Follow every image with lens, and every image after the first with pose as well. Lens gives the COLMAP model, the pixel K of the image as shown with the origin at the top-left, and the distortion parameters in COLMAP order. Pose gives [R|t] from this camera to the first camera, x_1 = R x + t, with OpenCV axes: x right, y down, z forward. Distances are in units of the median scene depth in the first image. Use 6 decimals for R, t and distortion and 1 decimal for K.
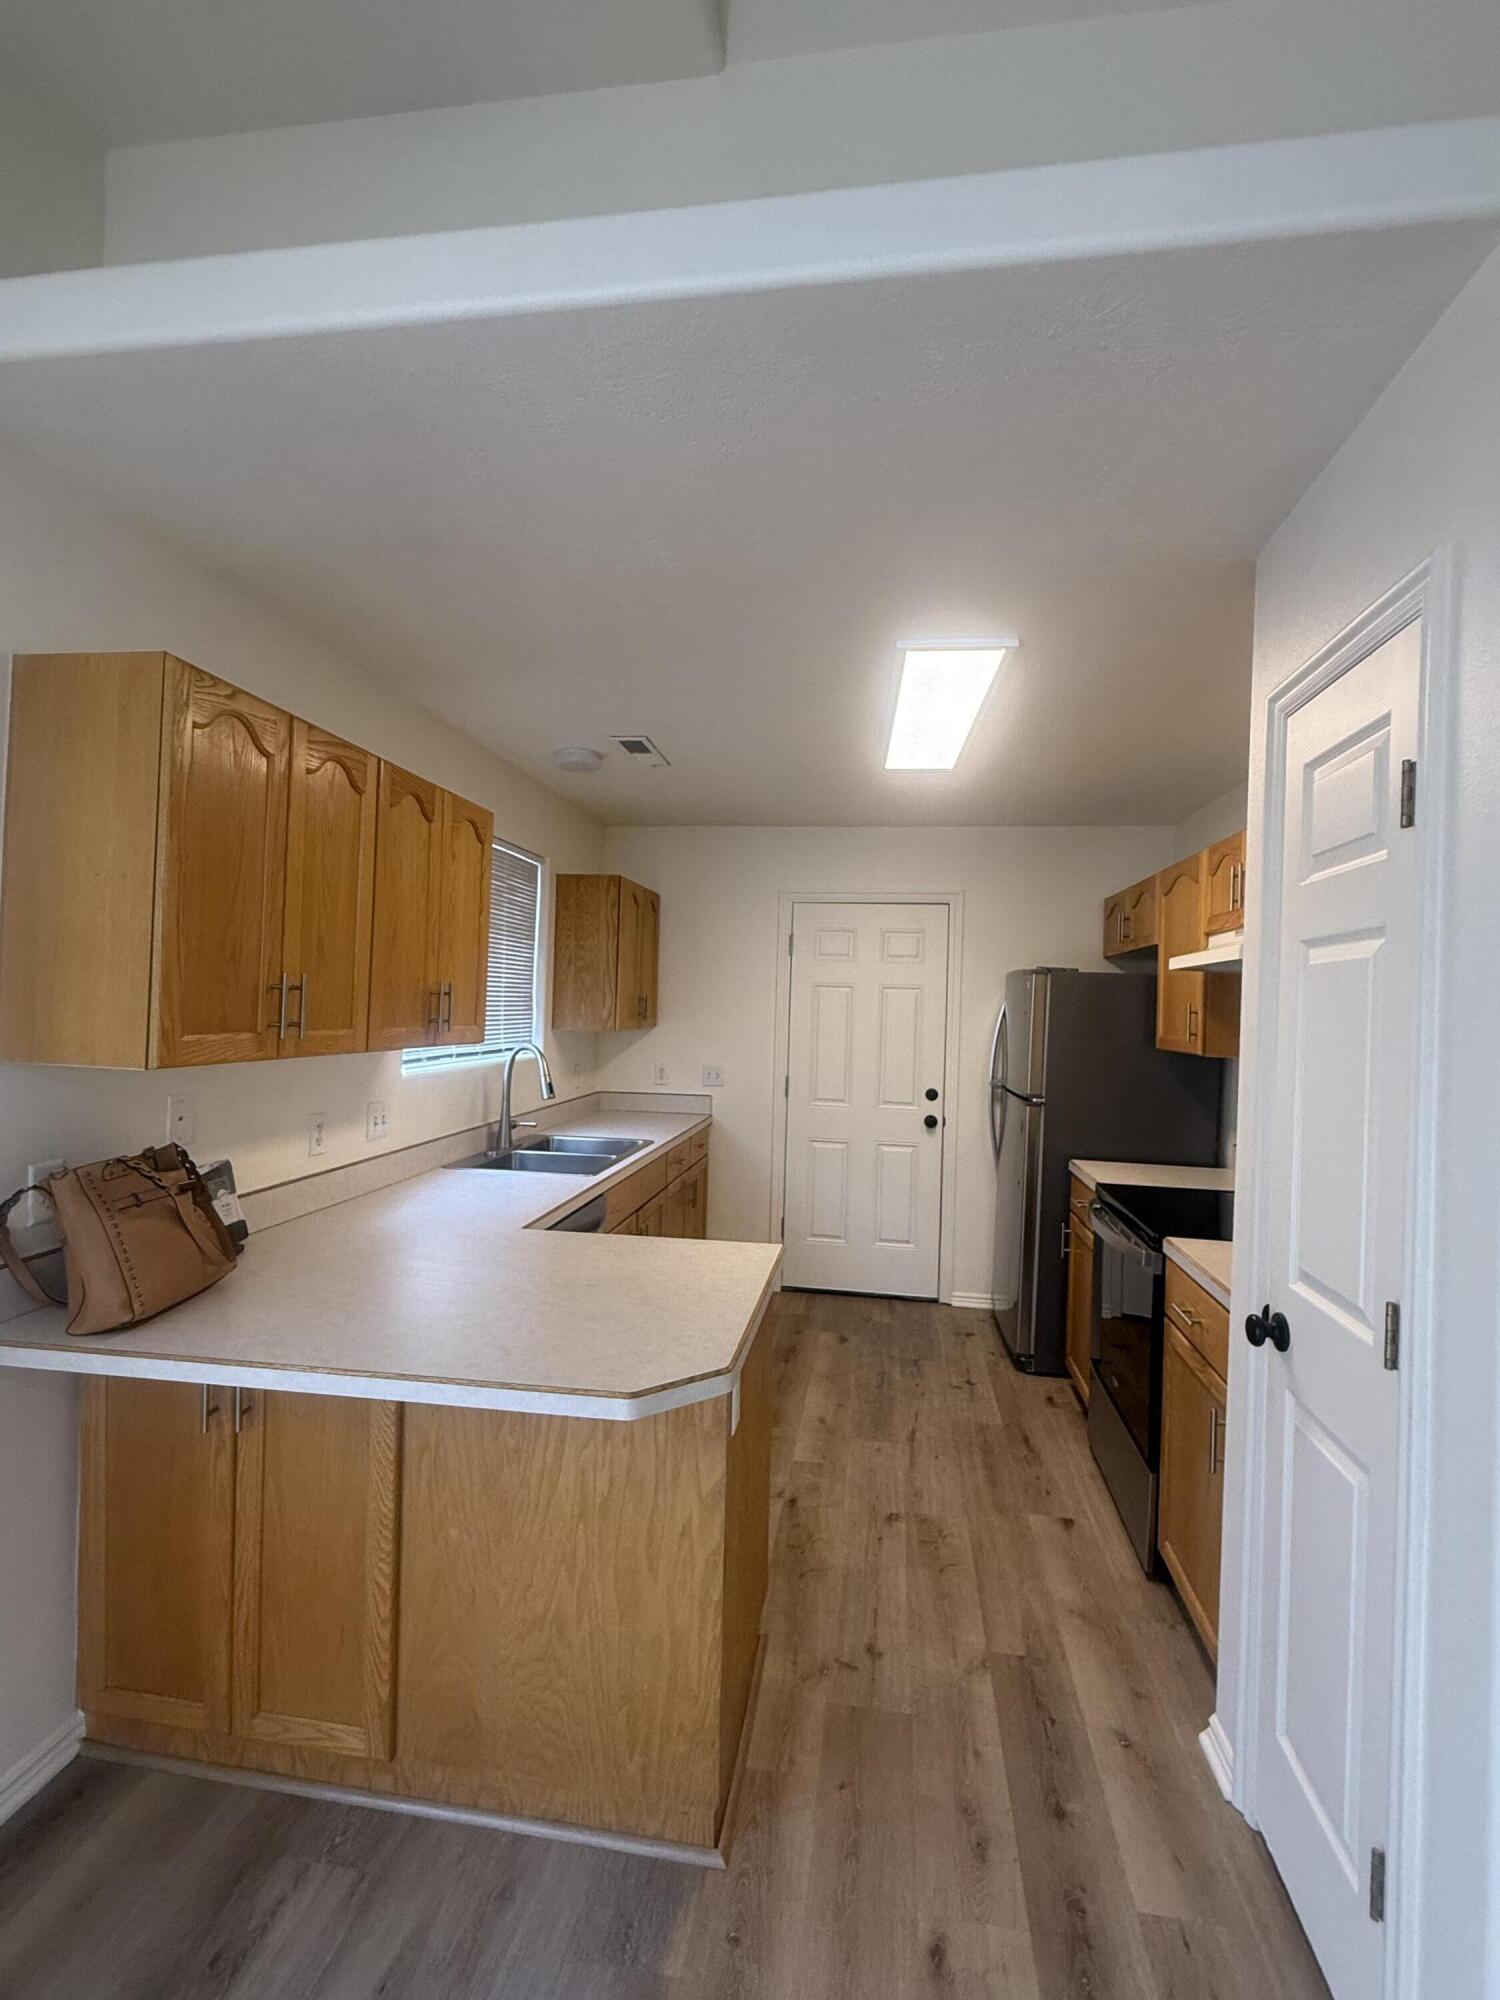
lens RADIAL K [[911.5, 0, 746.1], [0, 911.5, 992.5], [0, 0, 1]] dist [-0.000020, -0.000216]
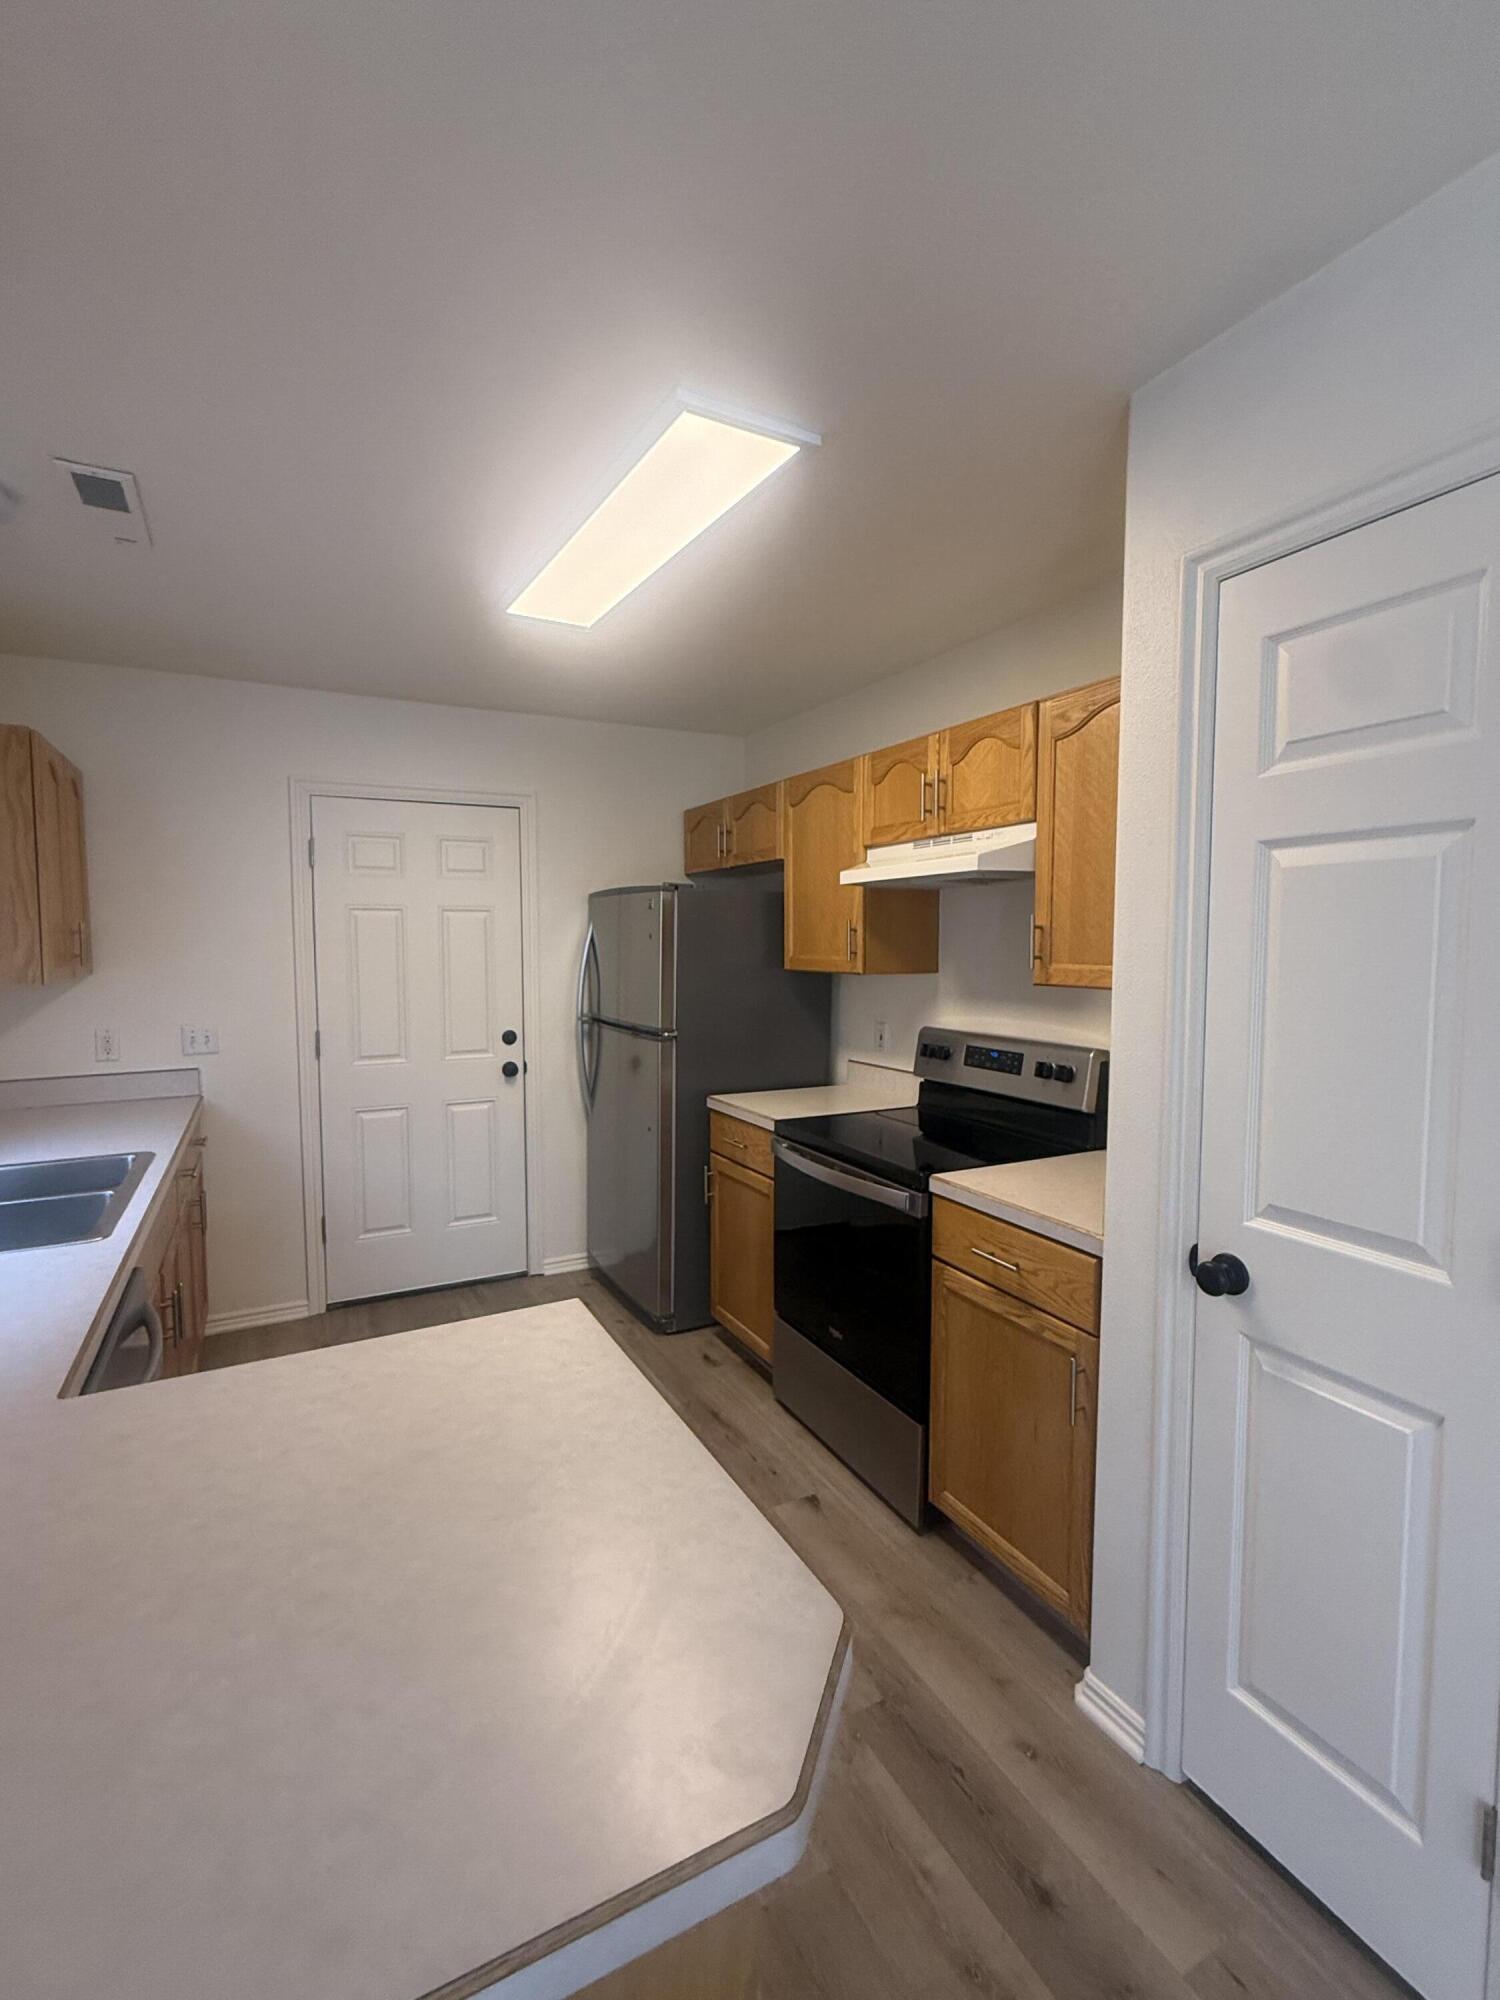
lens RADIAL K [[911.5, 0, 749.0], [0, 911.5, 996.2], [0, 0, 1]] dist [-0.000020, -0.000216]
pose [[0.804231, -0.068953, 0.590303, -0.144546], [0.017852, 0.995601, 0.091974, 0.001404], [-0.594048, -0.063430, 0.801925, 0.258267]]
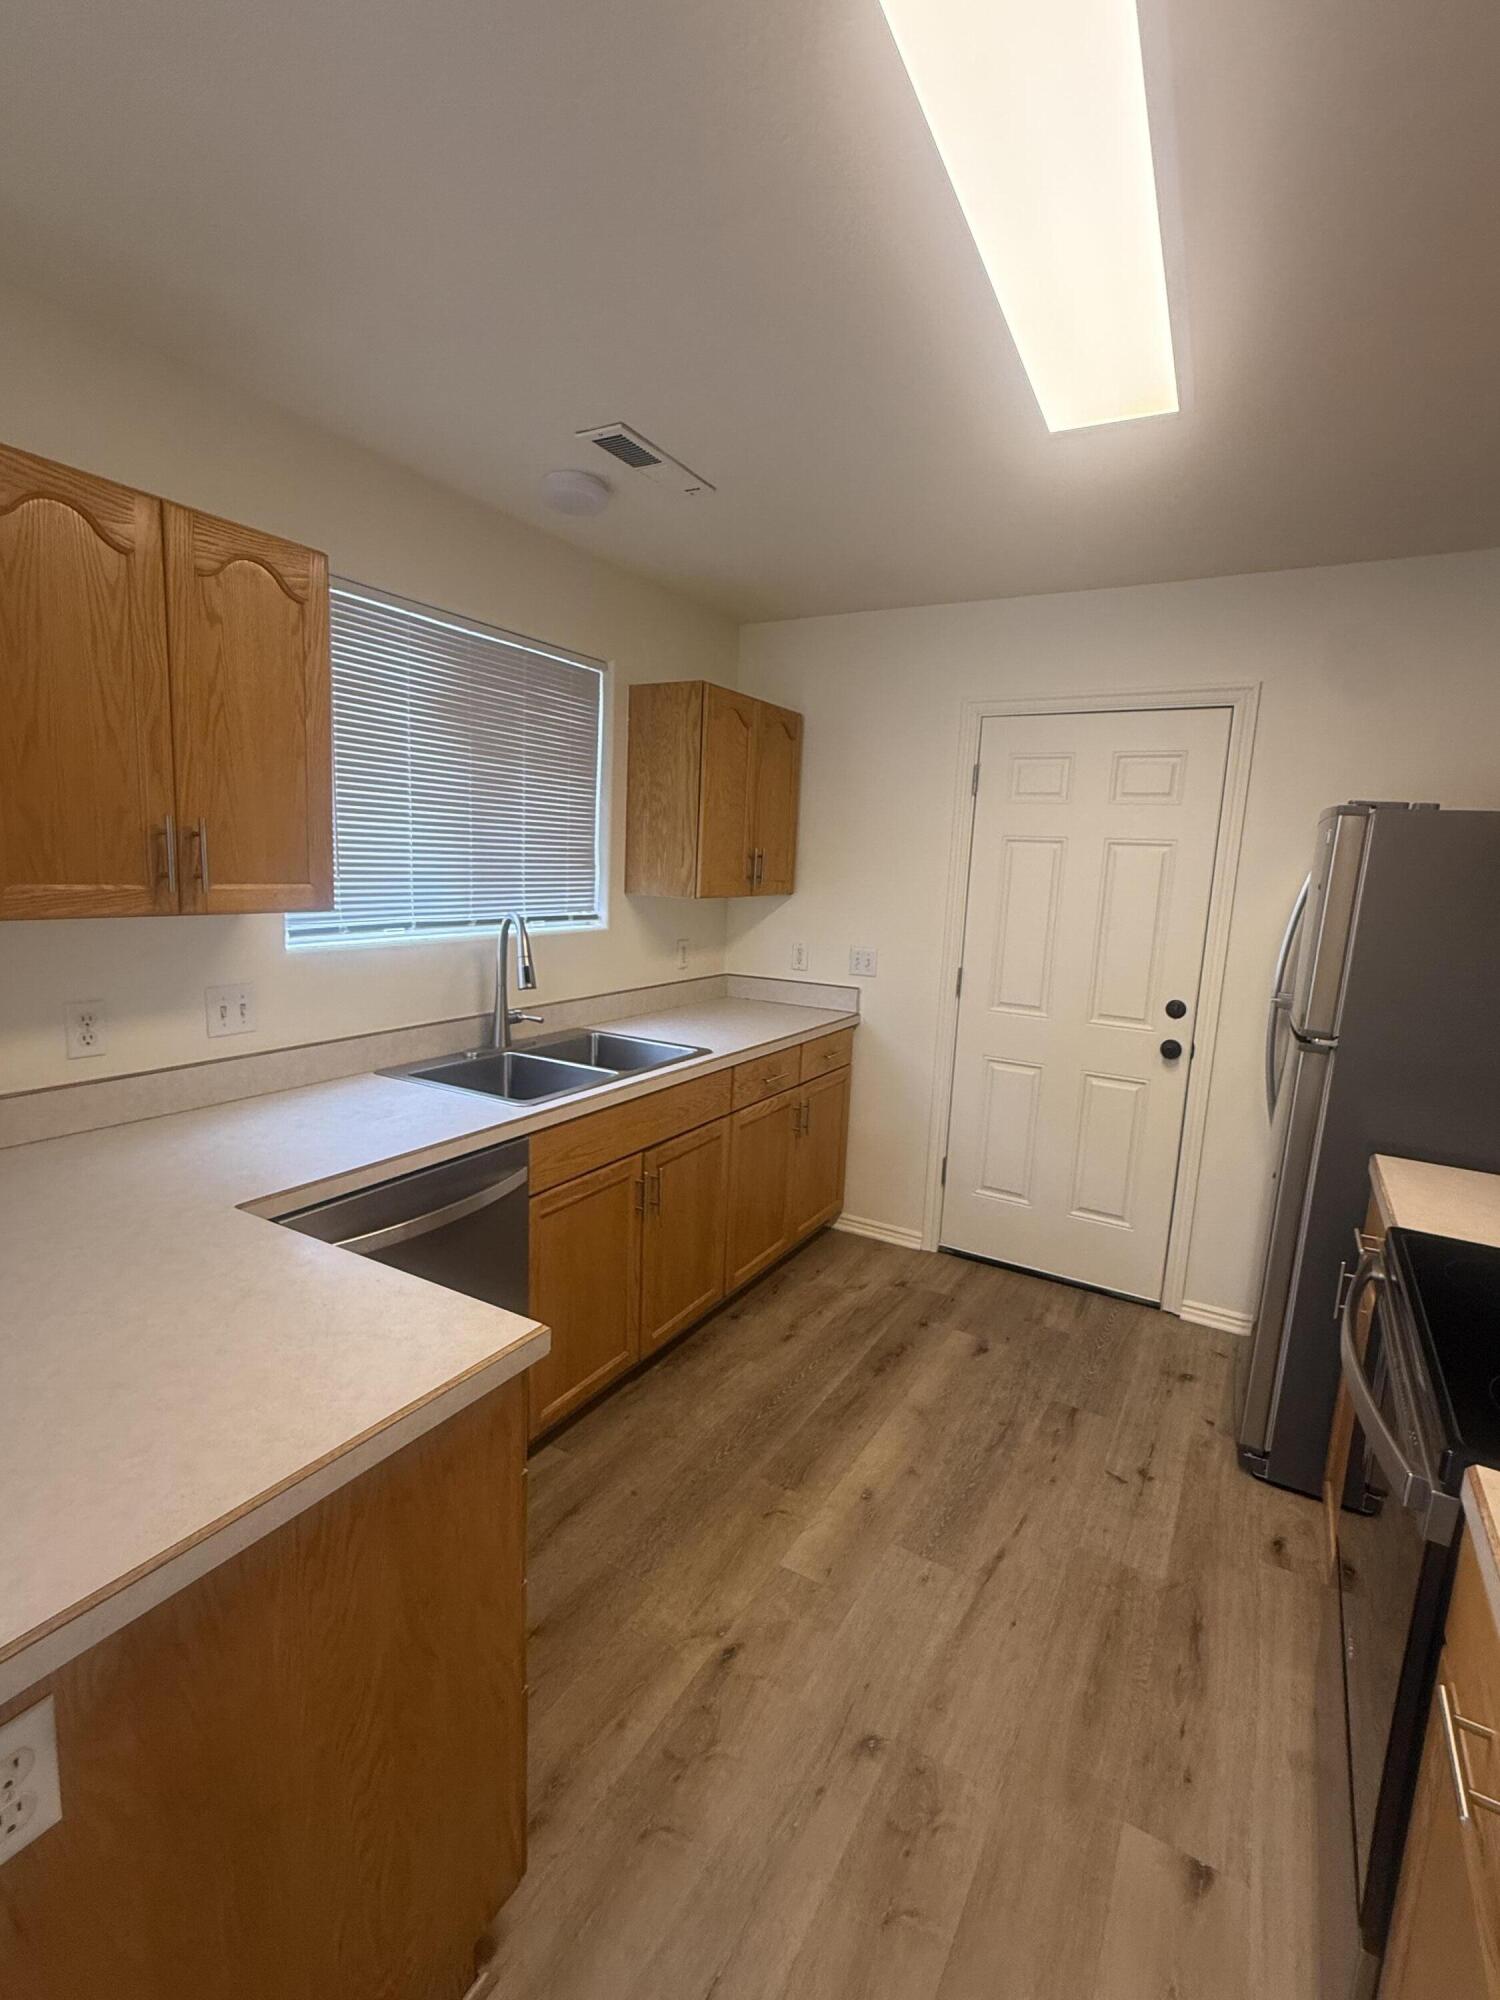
lens RADIAL K [[911.5, 0, 748.7], [0, 911.5, 995.5], [0, 0, 1]] dist [-0.000020, -0.000216]
pose [[0.930043, 0.066257, -0.361427, 0.199896], [-0.011660, 0.988435, 0.151195, 0.008806], [0.367265, -0.136404, 0.920060, 0.370728]]
